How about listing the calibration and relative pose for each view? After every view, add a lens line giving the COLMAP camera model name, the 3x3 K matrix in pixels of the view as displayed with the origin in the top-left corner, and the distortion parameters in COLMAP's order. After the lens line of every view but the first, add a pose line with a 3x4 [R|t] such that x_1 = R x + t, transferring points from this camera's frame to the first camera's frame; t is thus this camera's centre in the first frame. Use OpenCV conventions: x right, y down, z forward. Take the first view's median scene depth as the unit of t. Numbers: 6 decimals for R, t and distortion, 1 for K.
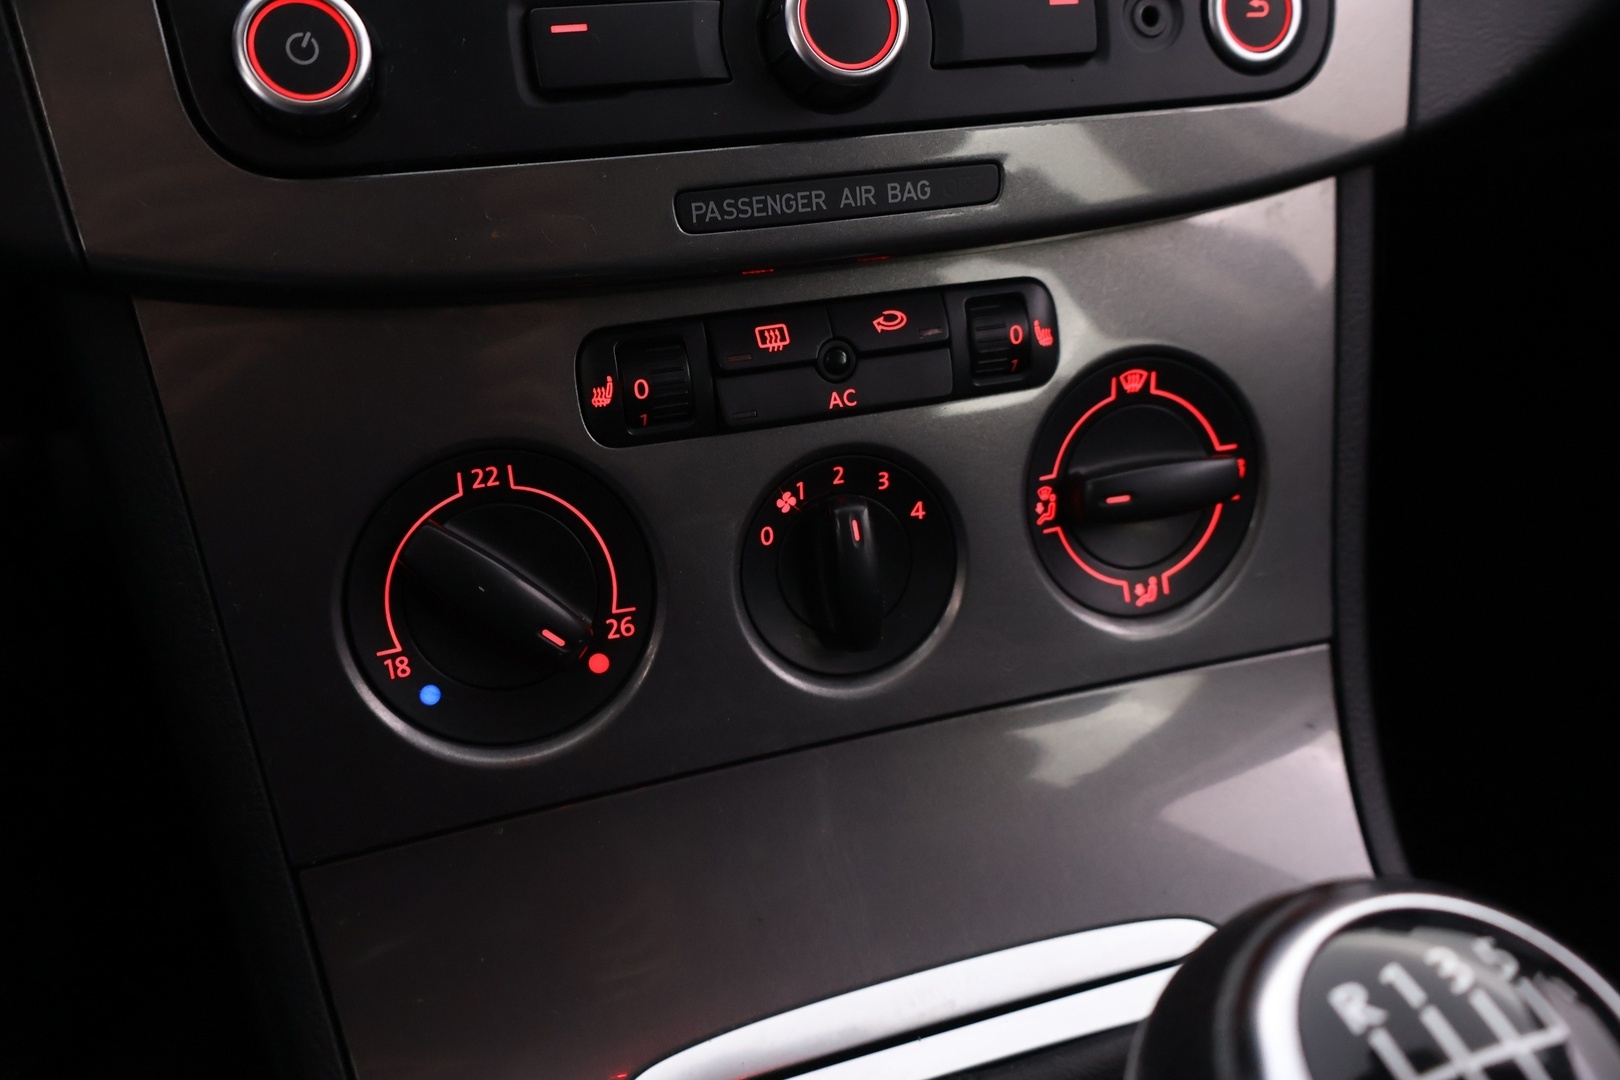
lens RADIAL K [[1349.0, 0, 805.7], [0, 1349.0, 530.7], [0, 0, 1]] dist [0.019517, -0.024057]
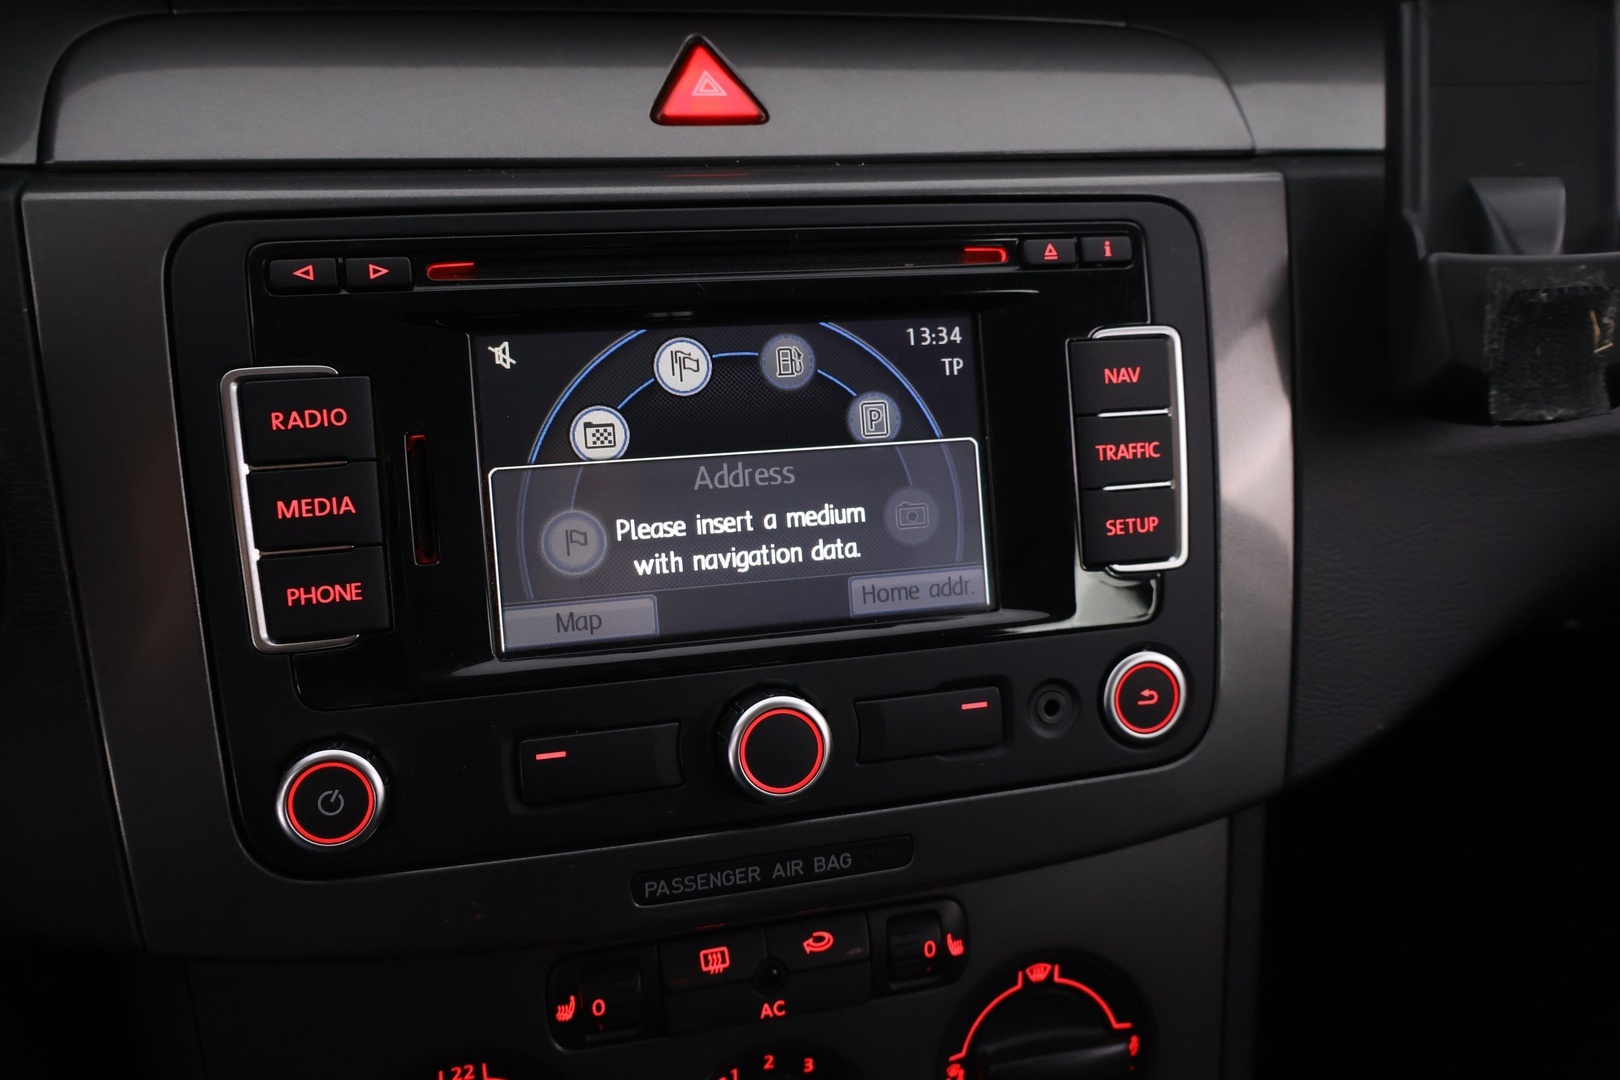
lens RADIAL K [[1349.0, 0, 808.5], [0, 1349.0, 540.1], [0, 0, 1]] dist [0.019517, -0.024057]
pose [[0.996737, 0.062481, -0.051111, 0.094819], [-0.065243, 0.996392, -0.054288, -0.451821], [0.047534, 0.057445, 0.997216, -0.194344]]
